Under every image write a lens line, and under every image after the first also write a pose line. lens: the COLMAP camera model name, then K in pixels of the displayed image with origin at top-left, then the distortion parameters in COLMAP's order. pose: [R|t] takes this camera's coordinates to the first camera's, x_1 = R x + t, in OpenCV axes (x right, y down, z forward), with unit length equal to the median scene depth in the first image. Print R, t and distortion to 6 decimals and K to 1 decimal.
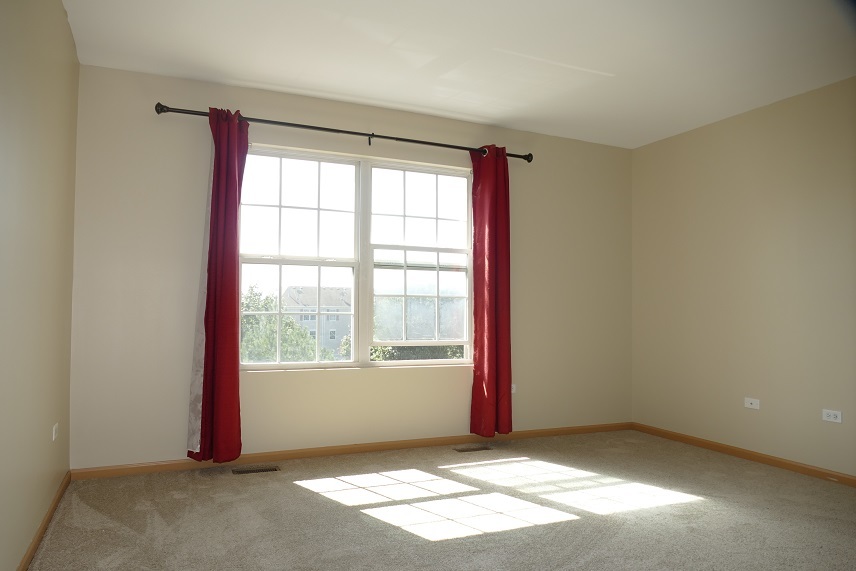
lens RADIAL K [[615.8, 0, 421.2], [0, 615.8, 273.6], [0, 0, 1]] dist [-0.002720, 0.003092]
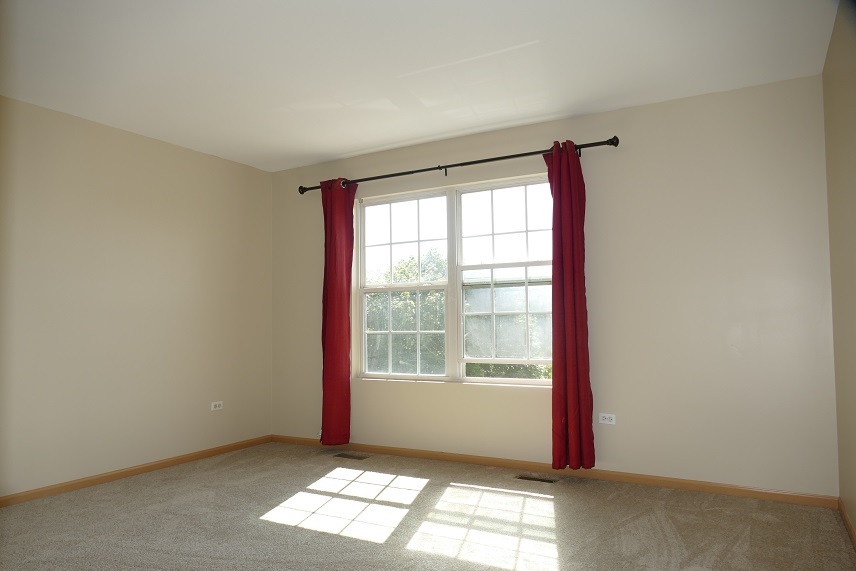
lens RADIAL K [[615.8, 0, 421.2], [0, 615.8, 273.6], [0, 0, 1]] dist [-0.002720, 0.003092]
pose [[0.577549, -0.085368, -0.811880, 0.741054], [0.064636, 0.996177, -0.058766, 0.022972], [0.813793, -0.018536, 0.580859, 0.327213]]
